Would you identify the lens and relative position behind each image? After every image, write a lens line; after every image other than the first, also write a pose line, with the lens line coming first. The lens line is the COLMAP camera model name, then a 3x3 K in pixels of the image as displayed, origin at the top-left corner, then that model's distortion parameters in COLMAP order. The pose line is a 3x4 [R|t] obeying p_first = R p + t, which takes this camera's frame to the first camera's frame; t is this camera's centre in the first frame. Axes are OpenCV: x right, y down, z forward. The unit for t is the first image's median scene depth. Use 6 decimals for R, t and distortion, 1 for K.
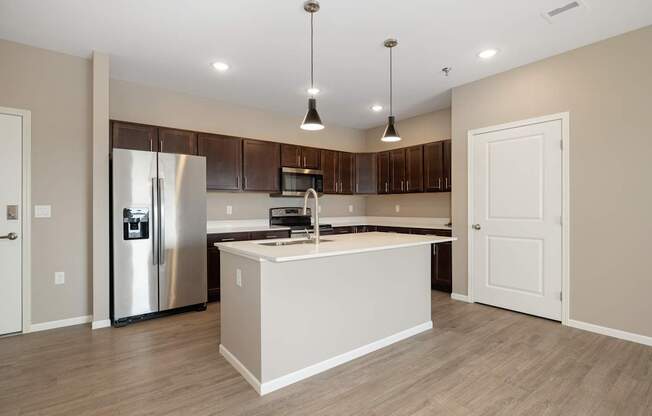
lens RADIAL K [[312.1, 0, 326.0], [0, 312.1, 208.0], [0, 0, 1]] dist [-0.000546, 0.000085]
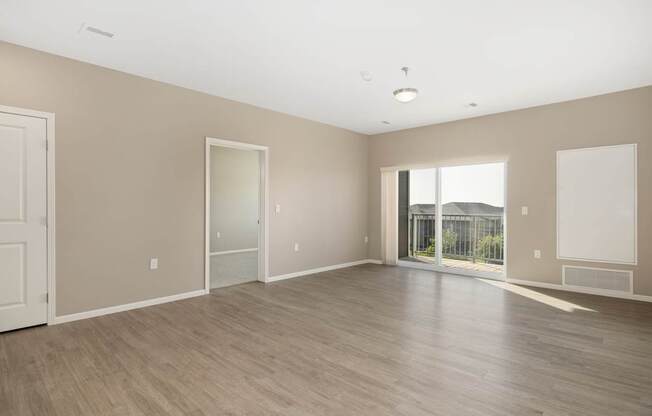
lens RADIAL K [[312.1, 0, 326.0], [0, 312.1, 208.0], [0, 0, 1]] dist [-0.000546, 0.000085]
pose [[-0.106279, 0.002952, 0.994332, -0.383514], [-0.003531, 0.999988, -0.003346, -0.002199], [-0.994330, -0.003867, -0.106267, 0.266102]]
